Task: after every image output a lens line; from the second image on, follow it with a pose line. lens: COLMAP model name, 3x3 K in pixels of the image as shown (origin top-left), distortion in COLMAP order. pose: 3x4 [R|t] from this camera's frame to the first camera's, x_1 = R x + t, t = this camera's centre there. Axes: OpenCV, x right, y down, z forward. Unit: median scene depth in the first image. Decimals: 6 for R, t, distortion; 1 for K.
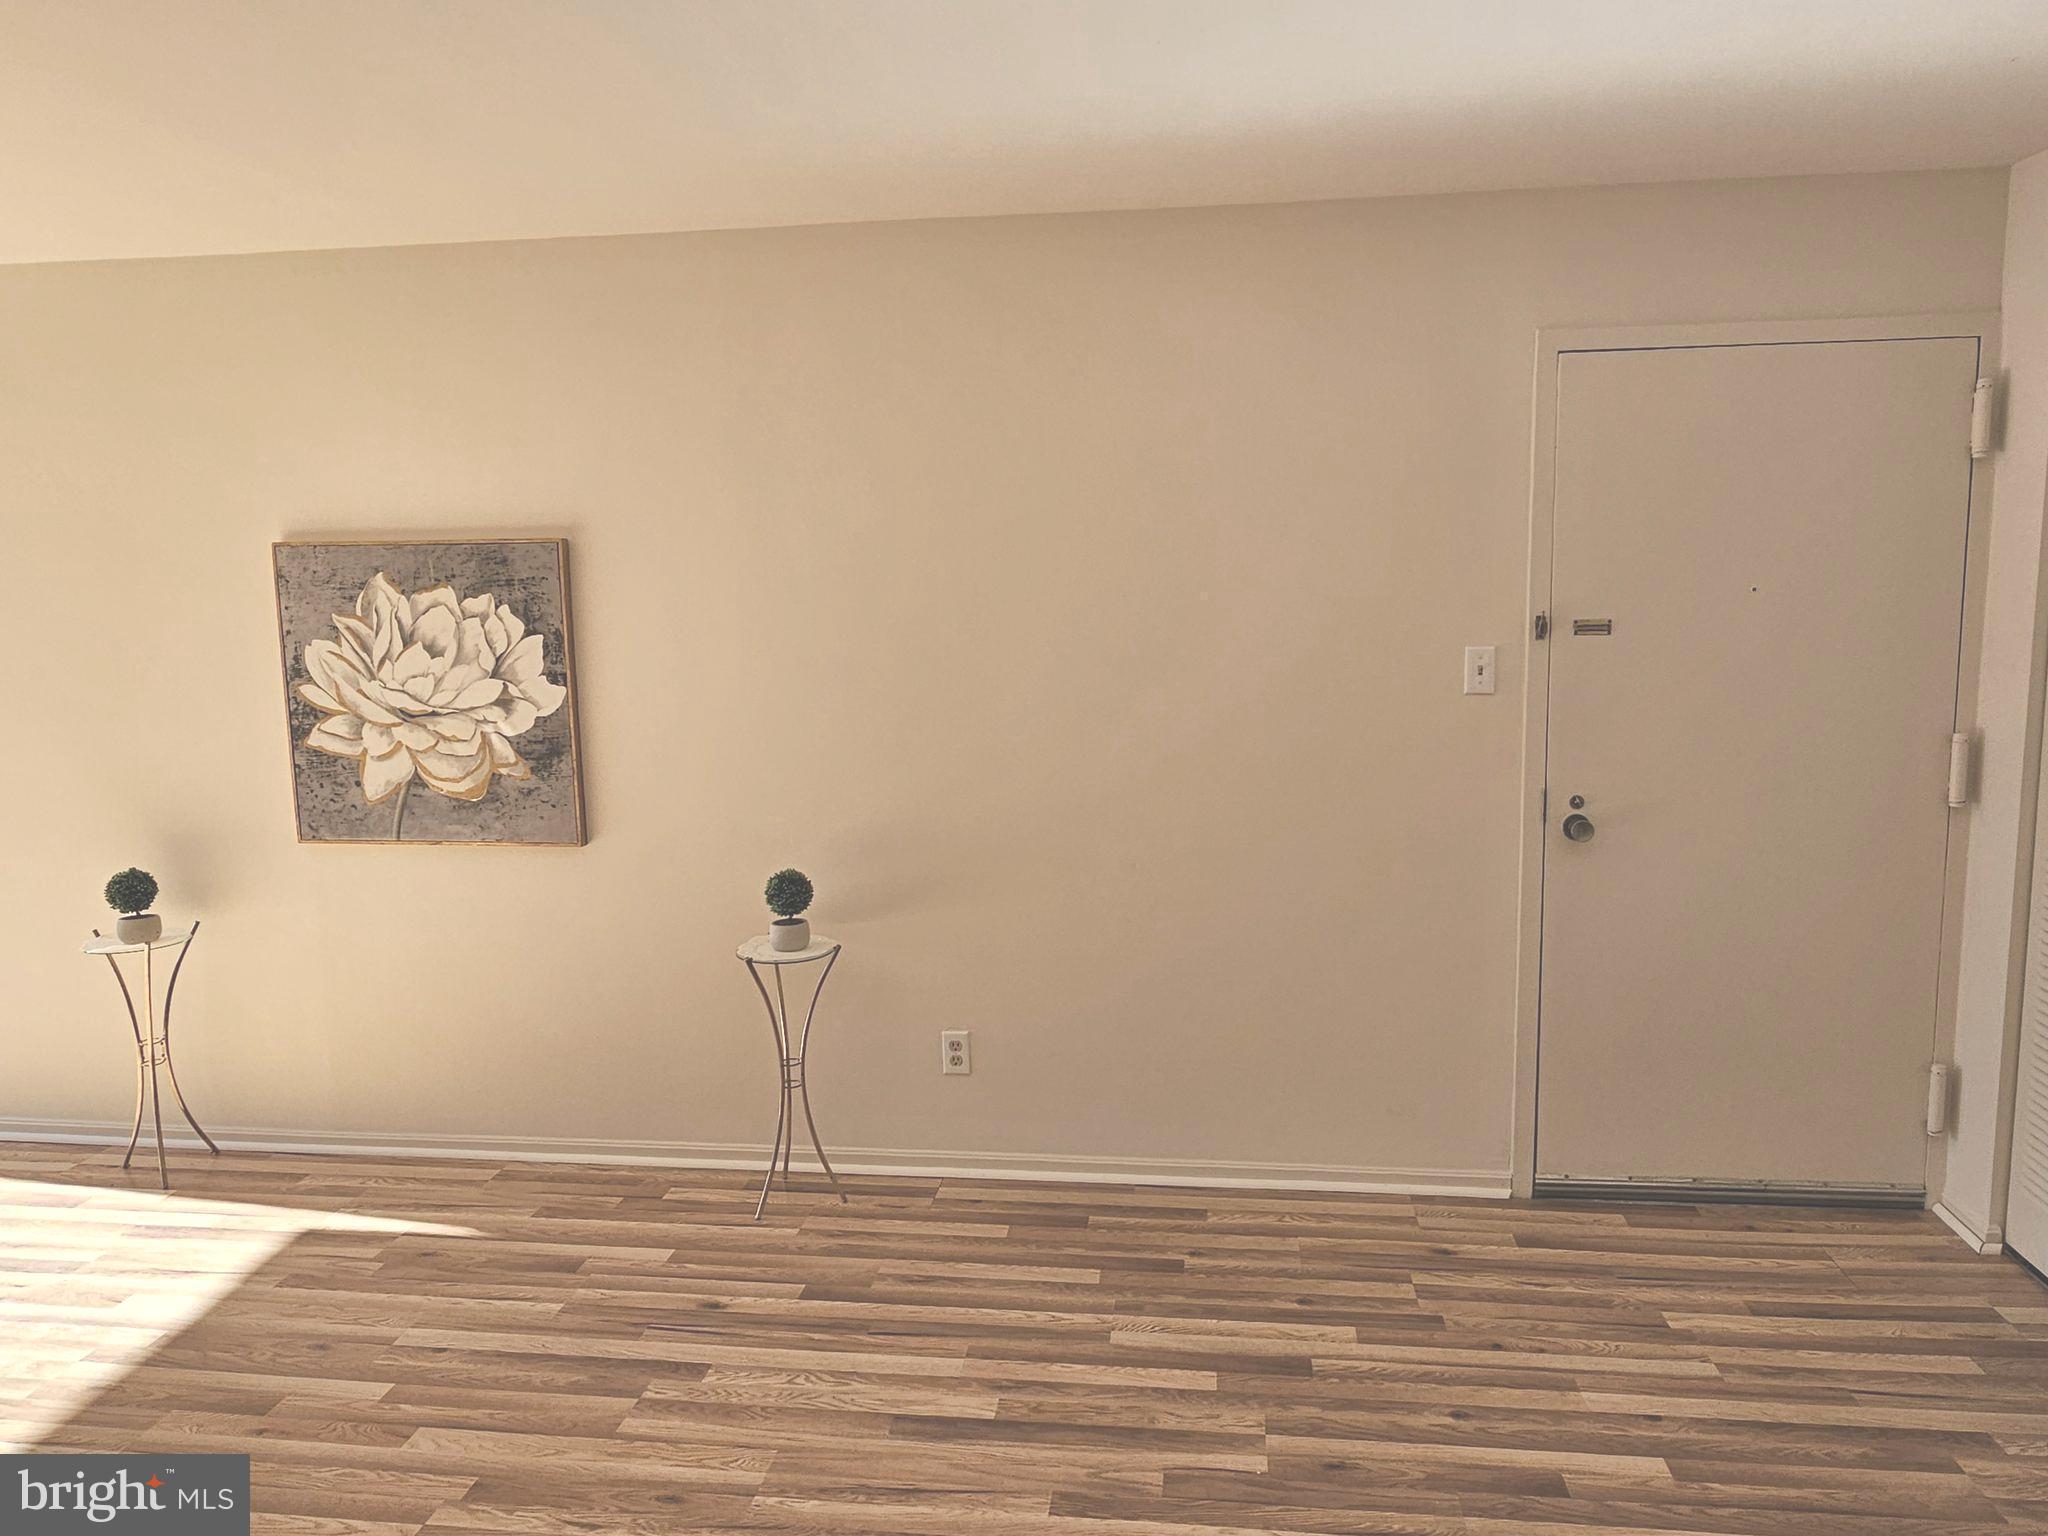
lens RADIAL K [[1326.6, 0, 1027.6], [0, 1326.6, 767.3], [0, 0, 1]] dist [-0.009291, 0.007651]
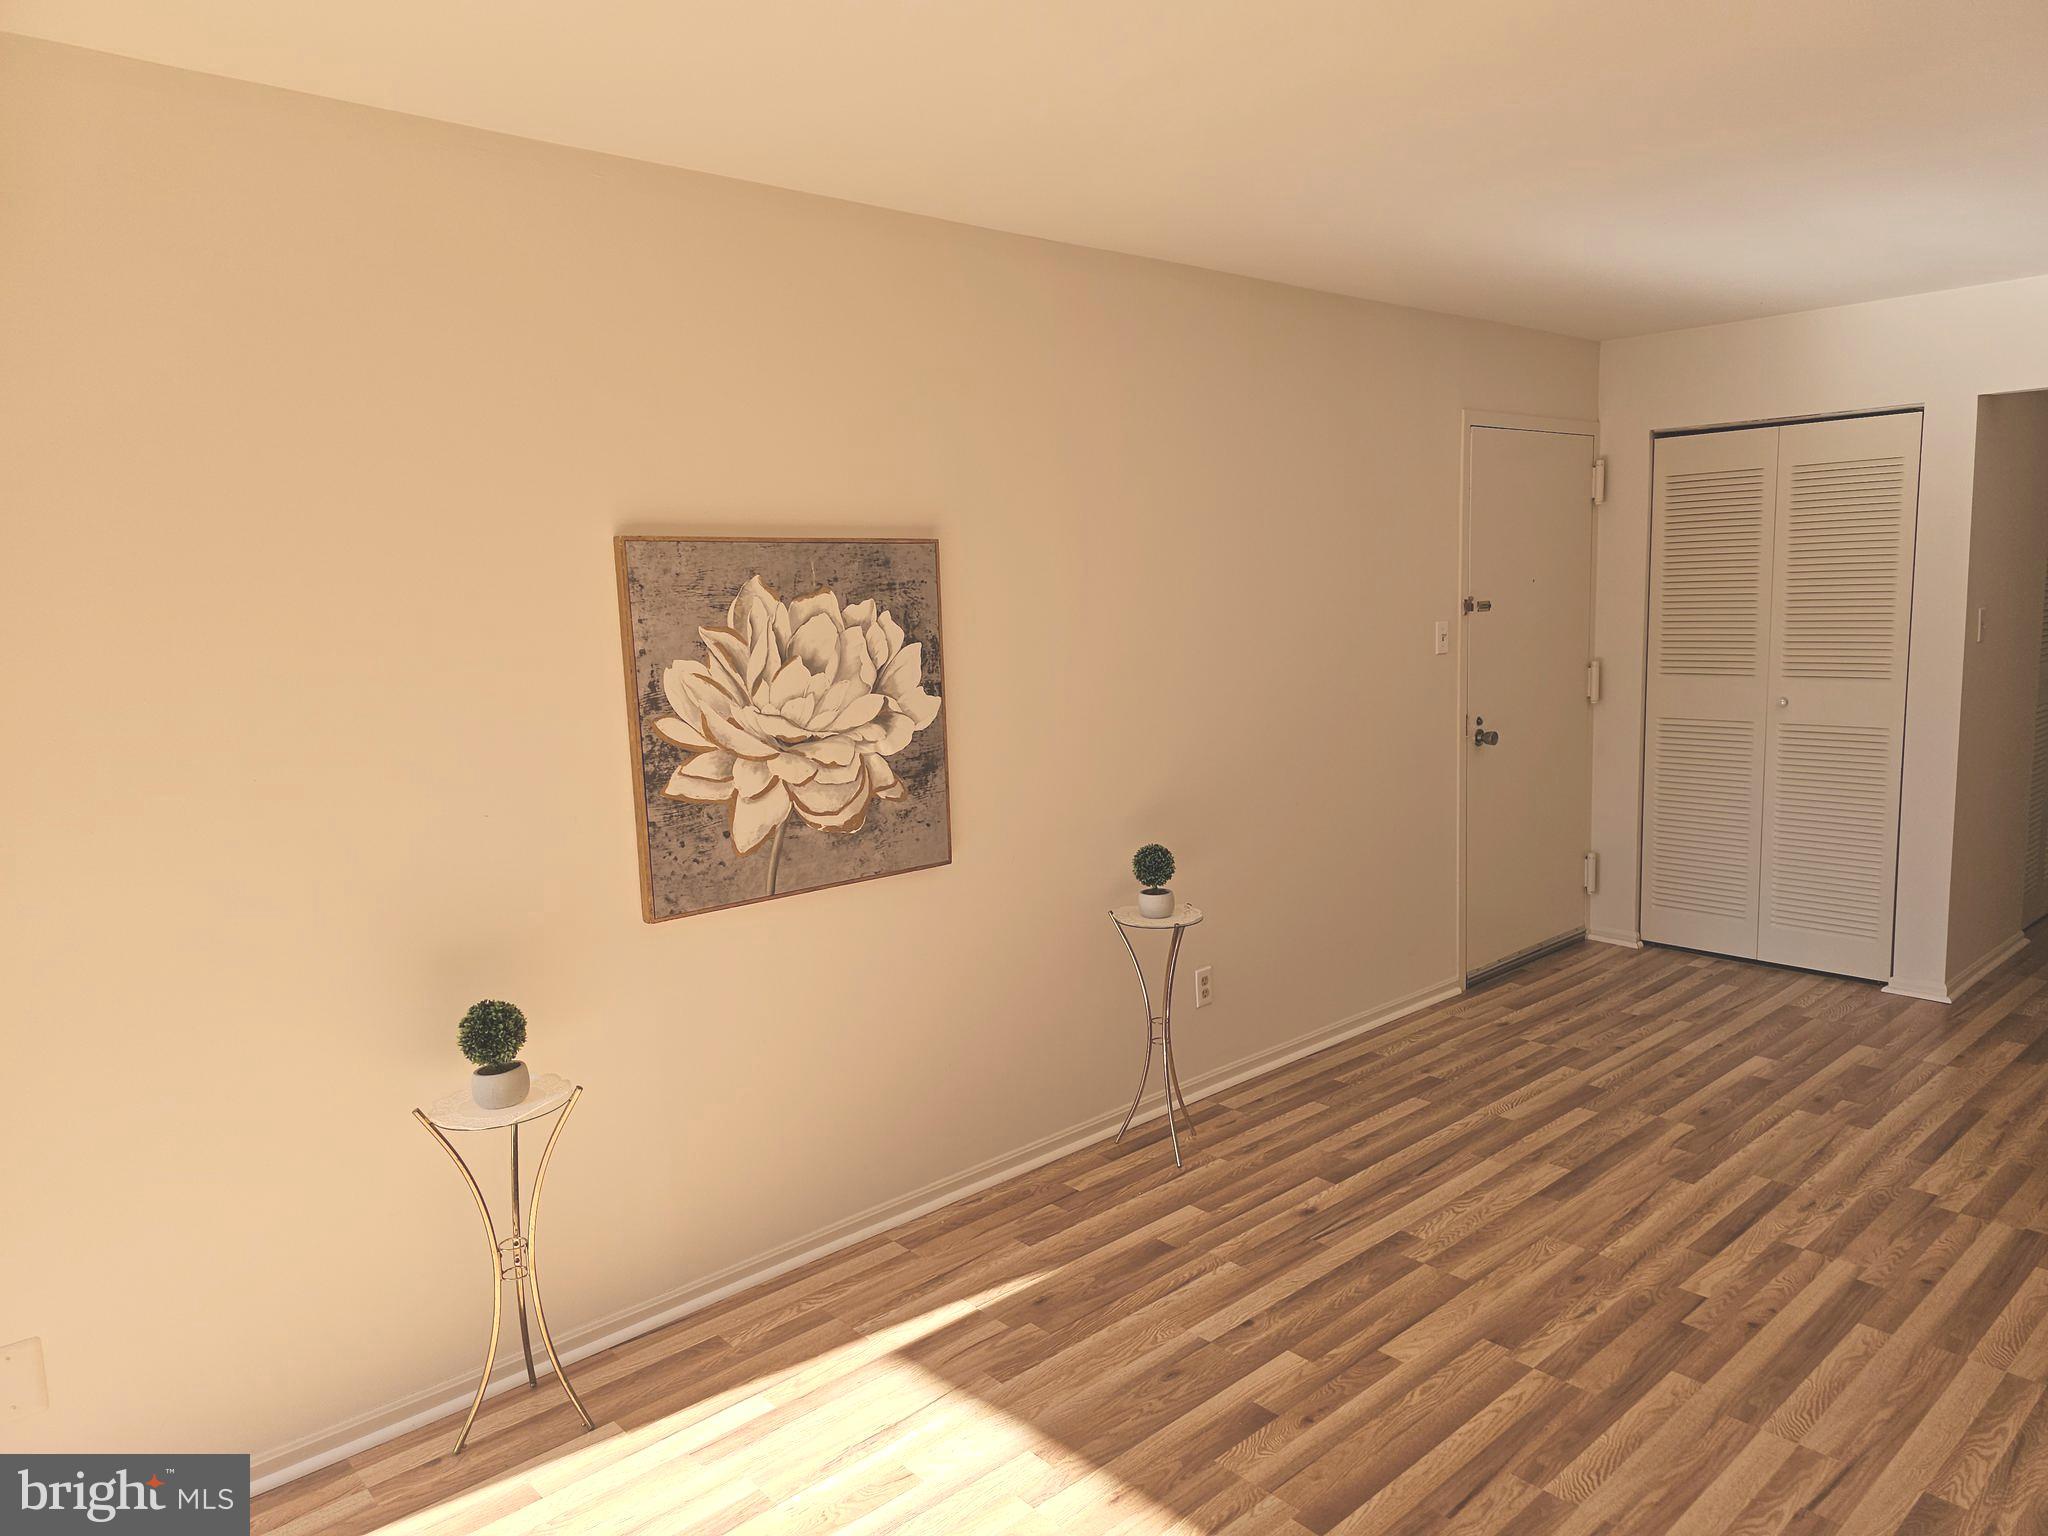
lens RADIAL K [[1373.8, 0, 1022.9], [0, 1373.8, 771.1], [0, 0, 1]] dist [0.047396, -0.030784]
pose [[0.657544, -0.108621, 0.745545, -1.101026], [0.118482, 0.992148, 0.040053, -0.042079], [-0.744041, 0.061997, 0.665251, 0.323464]]
